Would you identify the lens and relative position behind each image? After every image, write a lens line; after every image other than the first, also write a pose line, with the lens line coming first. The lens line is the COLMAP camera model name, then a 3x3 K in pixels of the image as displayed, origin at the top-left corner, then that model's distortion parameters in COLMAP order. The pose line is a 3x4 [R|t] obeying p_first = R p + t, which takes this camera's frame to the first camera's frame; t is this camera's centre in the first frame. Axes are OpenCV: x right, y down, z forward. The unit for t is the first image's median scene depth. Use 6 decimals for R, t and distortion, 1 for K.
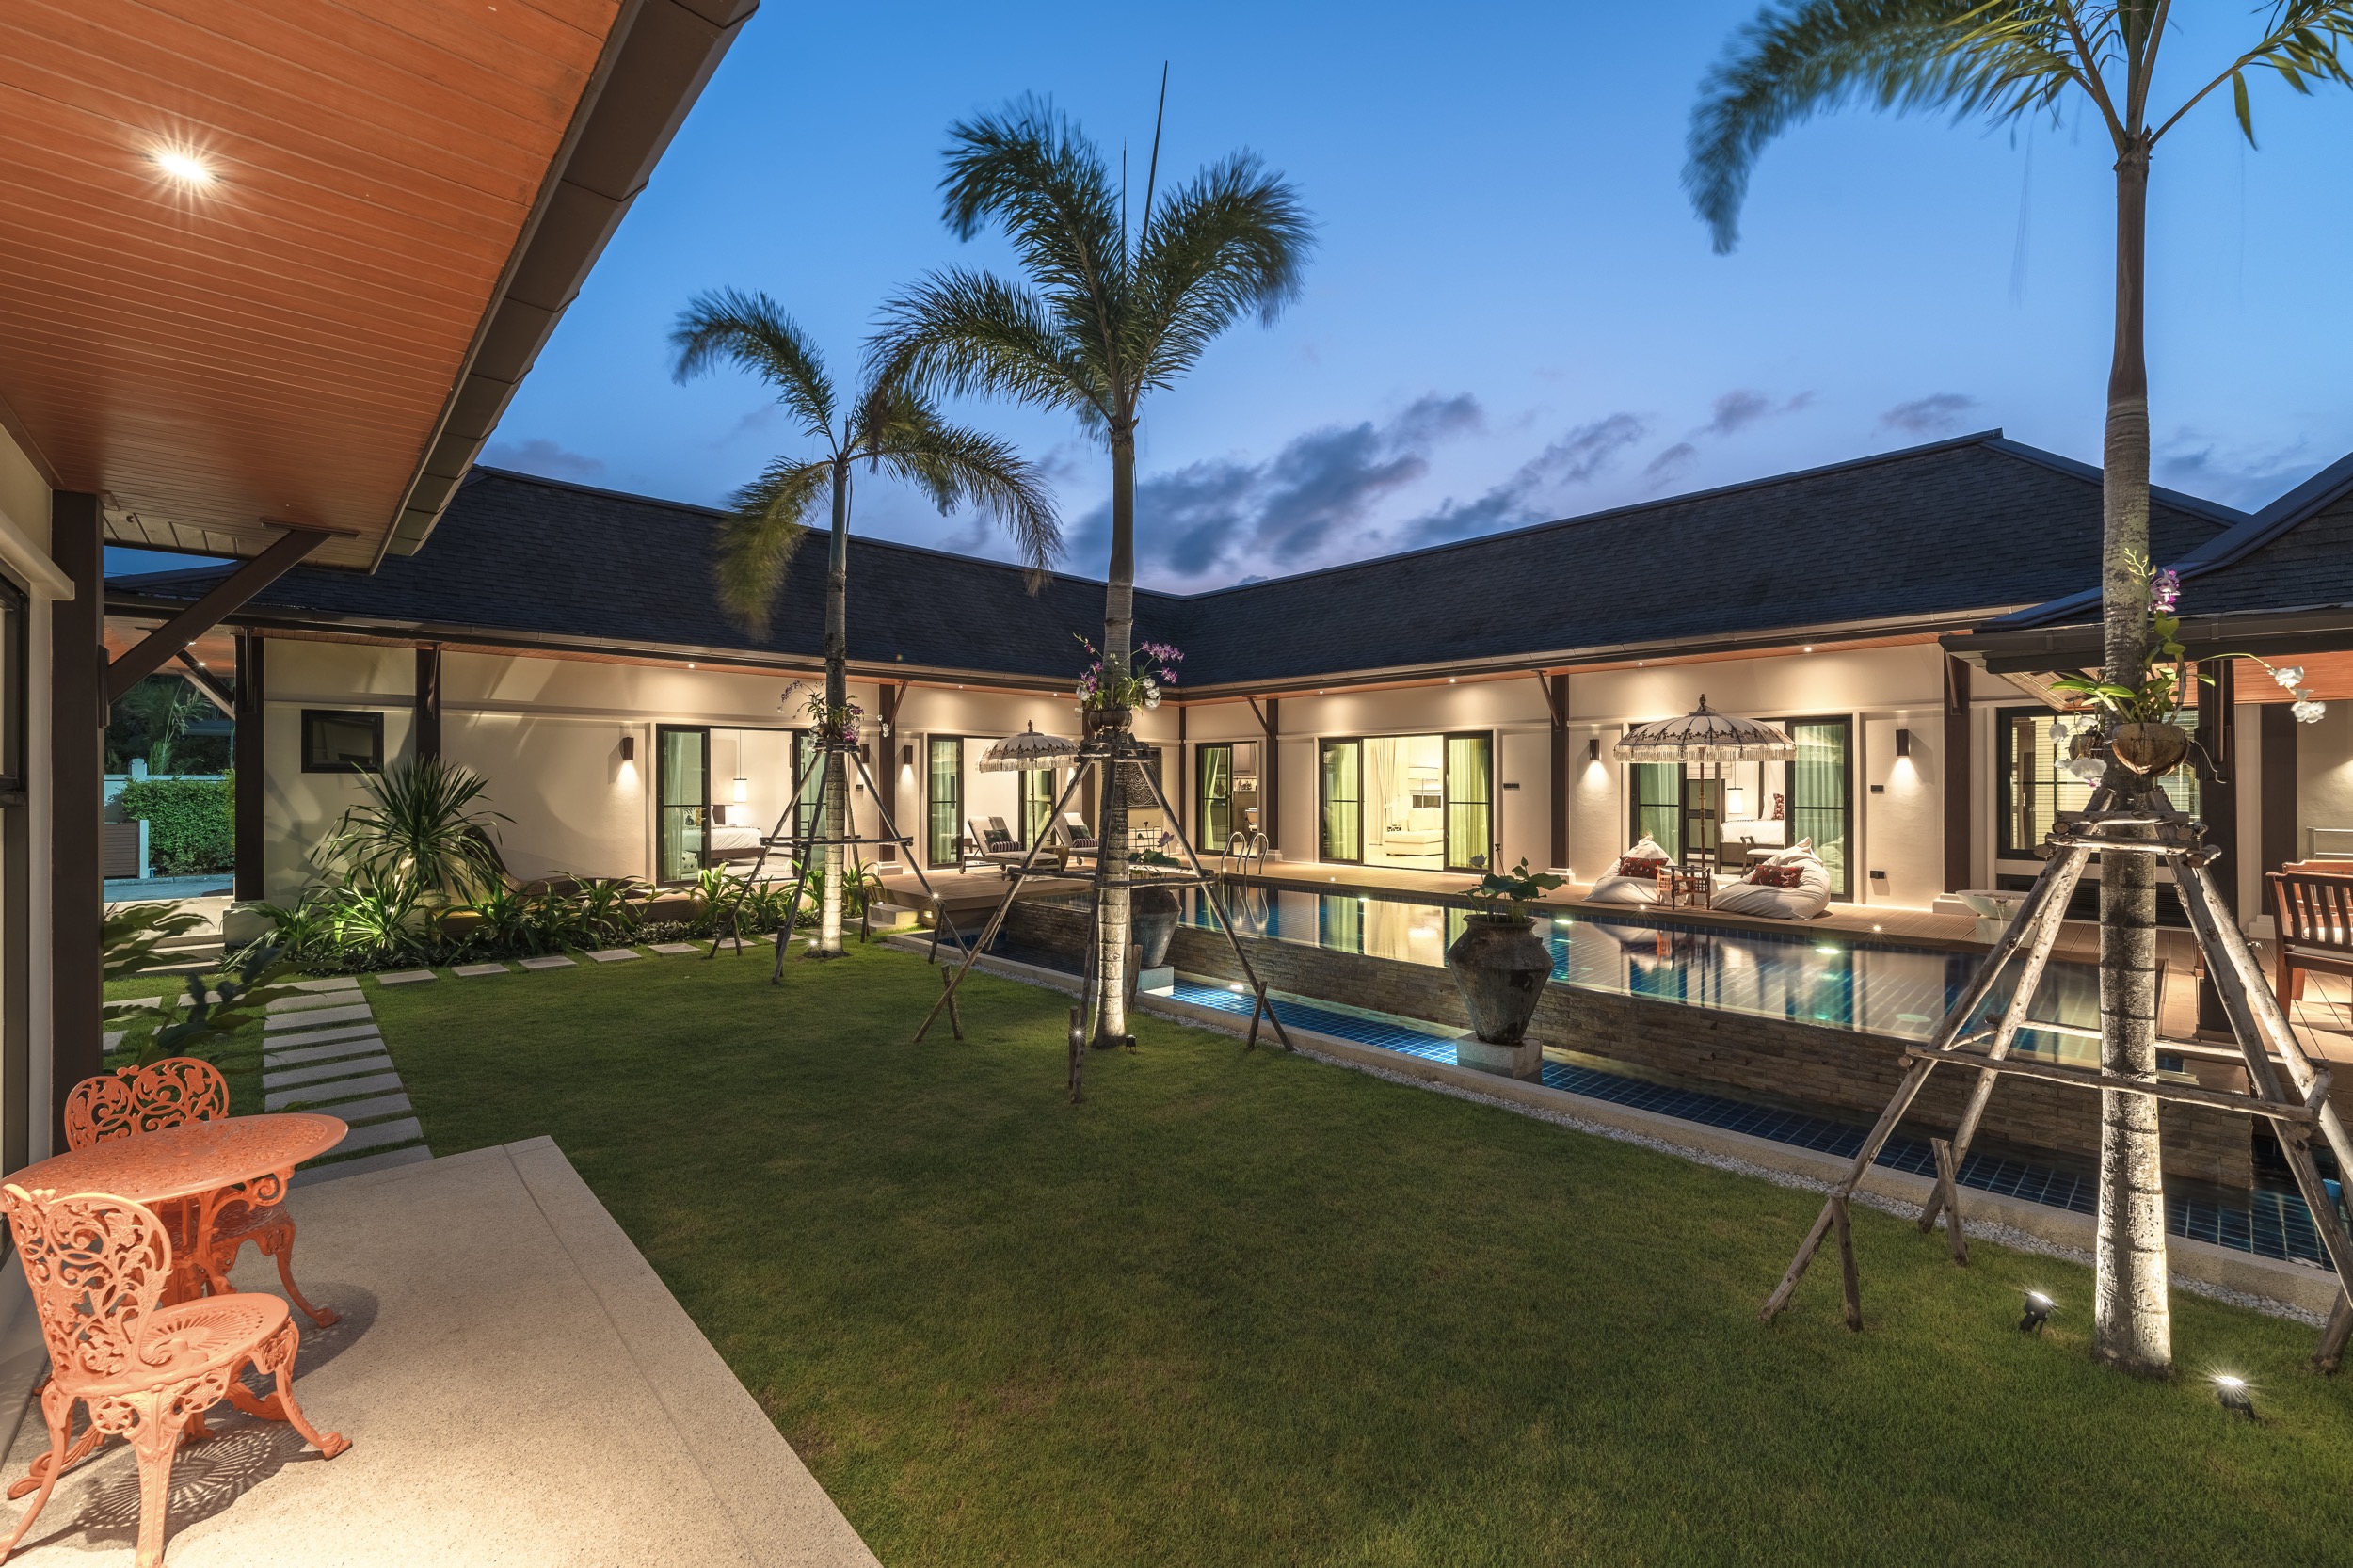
lens RADIAL K [[972.2, 0, 1196.6], [0, 972.2, 783.7], [0, 0, 1]] dist [0.003247, -0.000659]
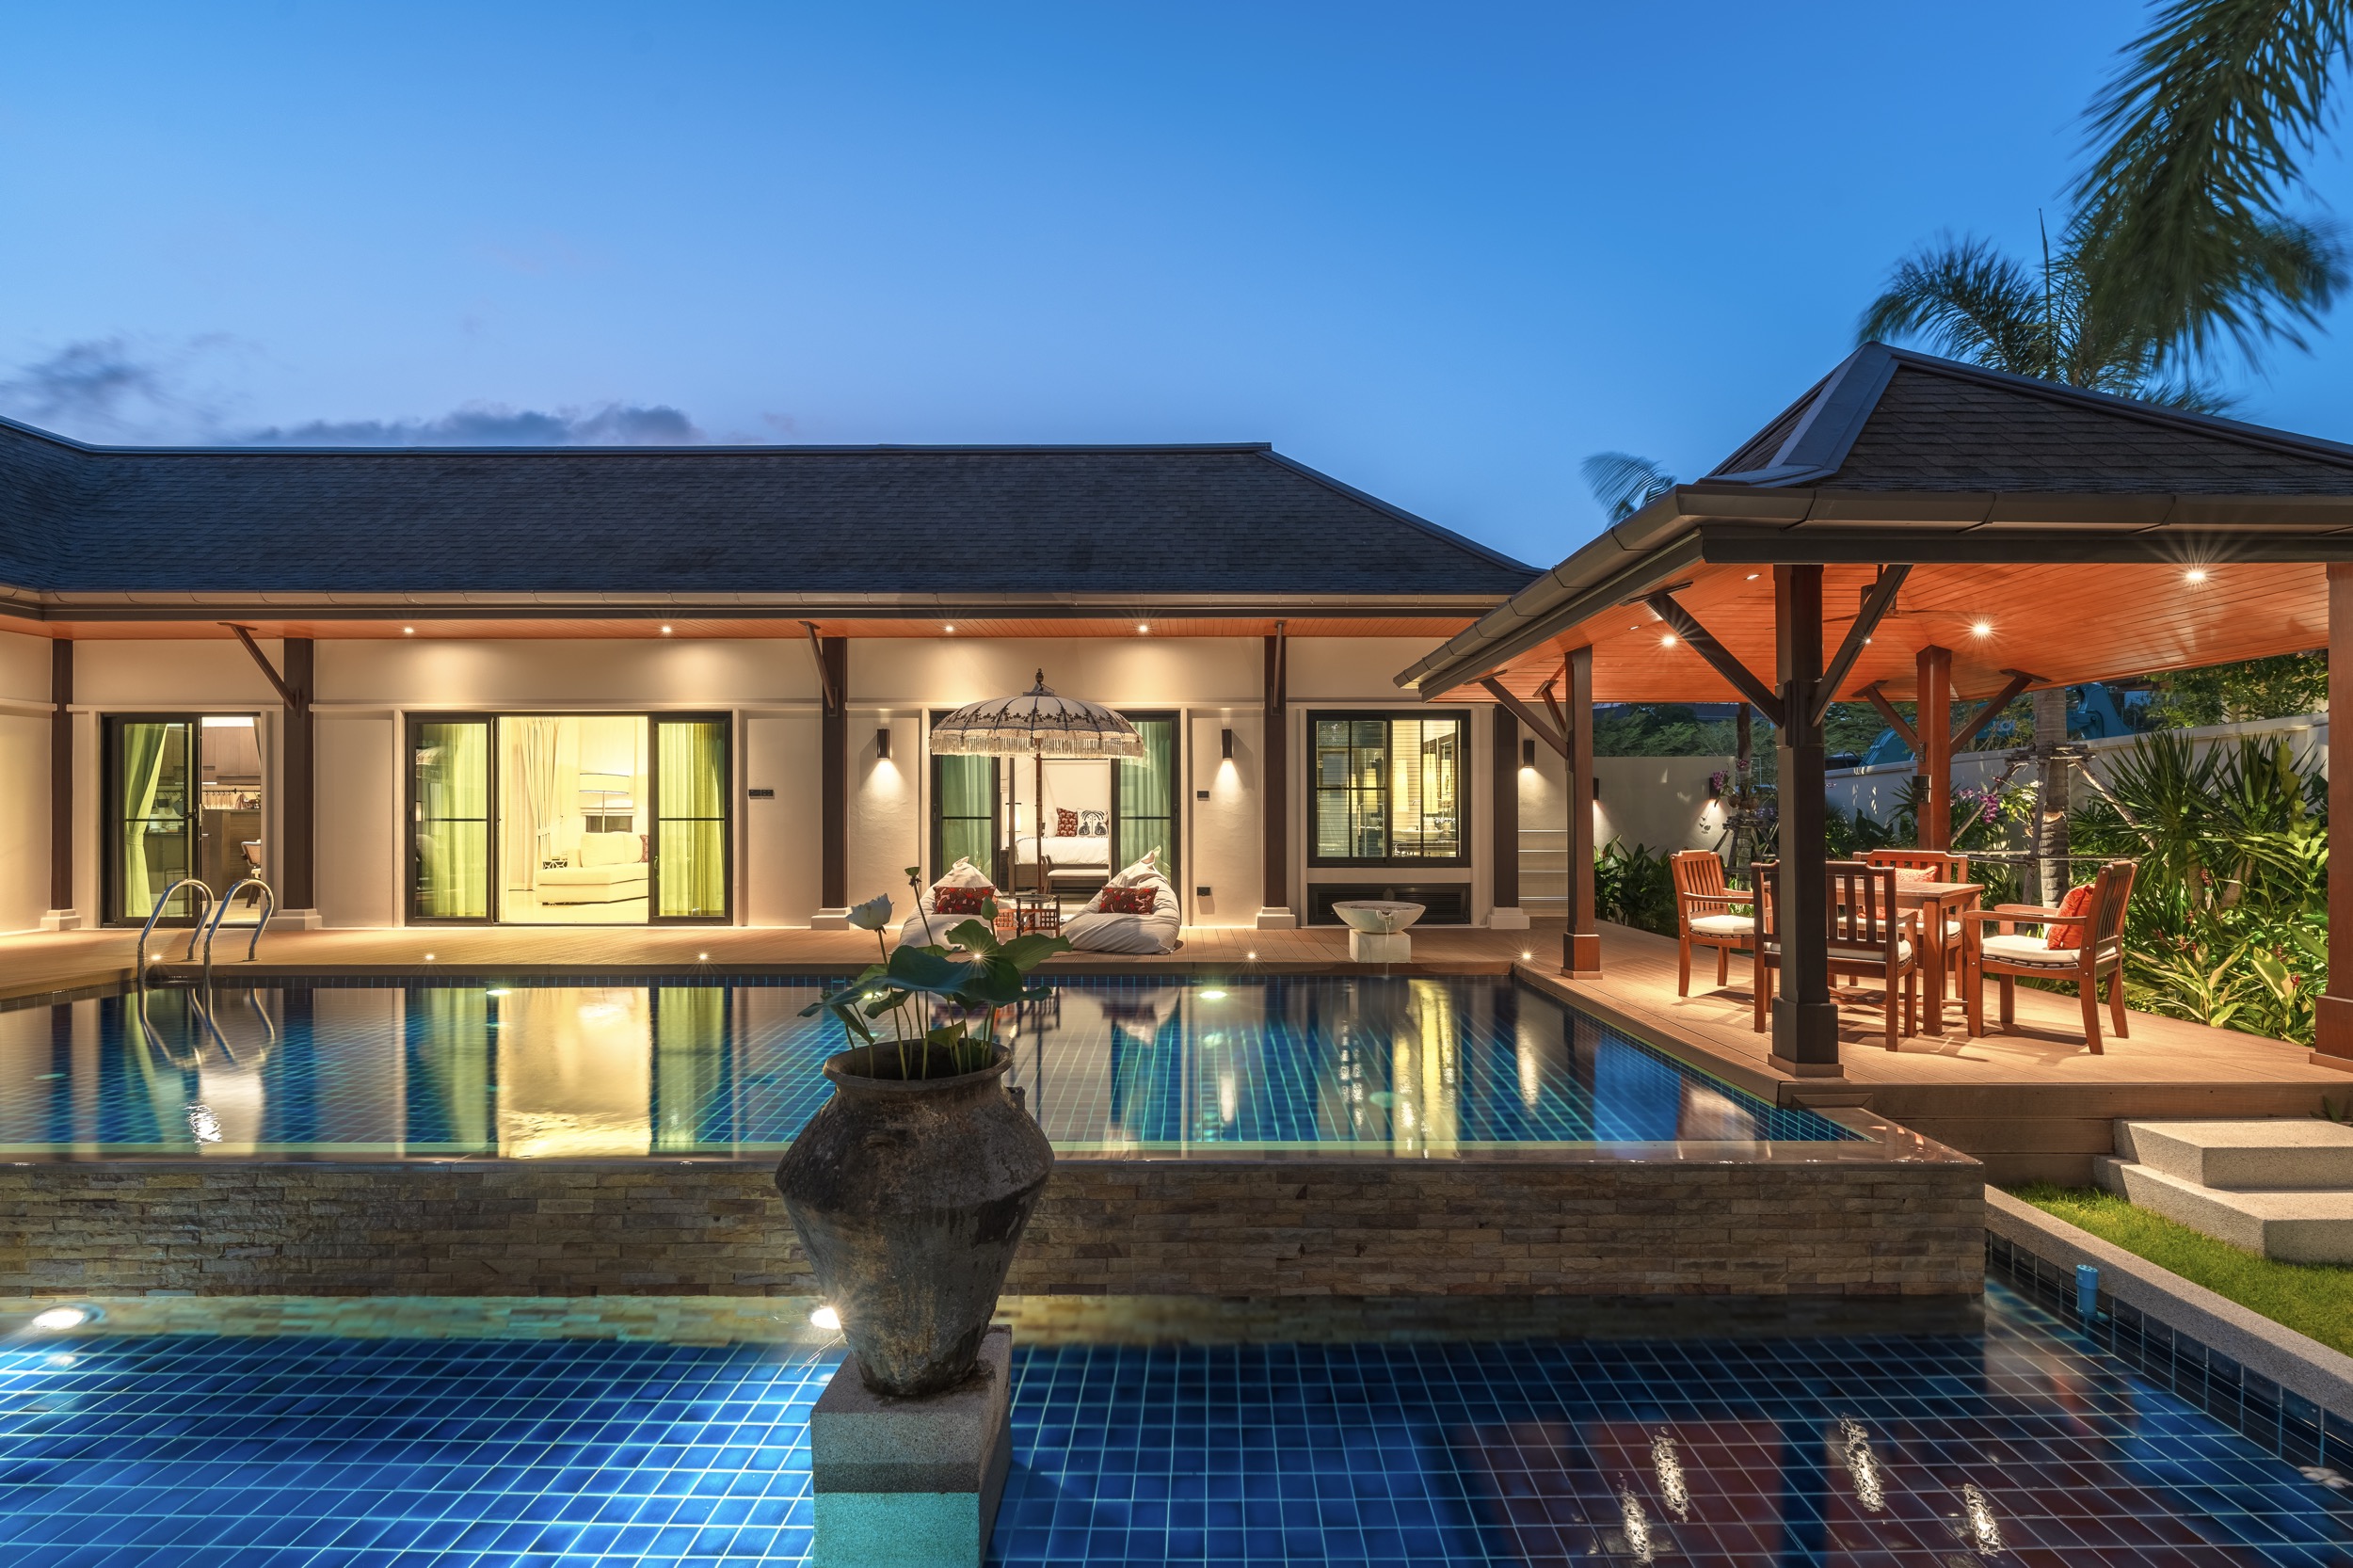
lens RADIAL K [[962.7, 0, 1206.6], [0, 962.7, 813.4], [0, 0, 1]] dist [0.002141, -0.000763]
pose [[0.694494, 0.001275, 0.719498, 0.063782], [0.001340, 0.999994, -0.003066, 0.023589], [-0.719498, 0.003094, 0.694488, 0.367847]]
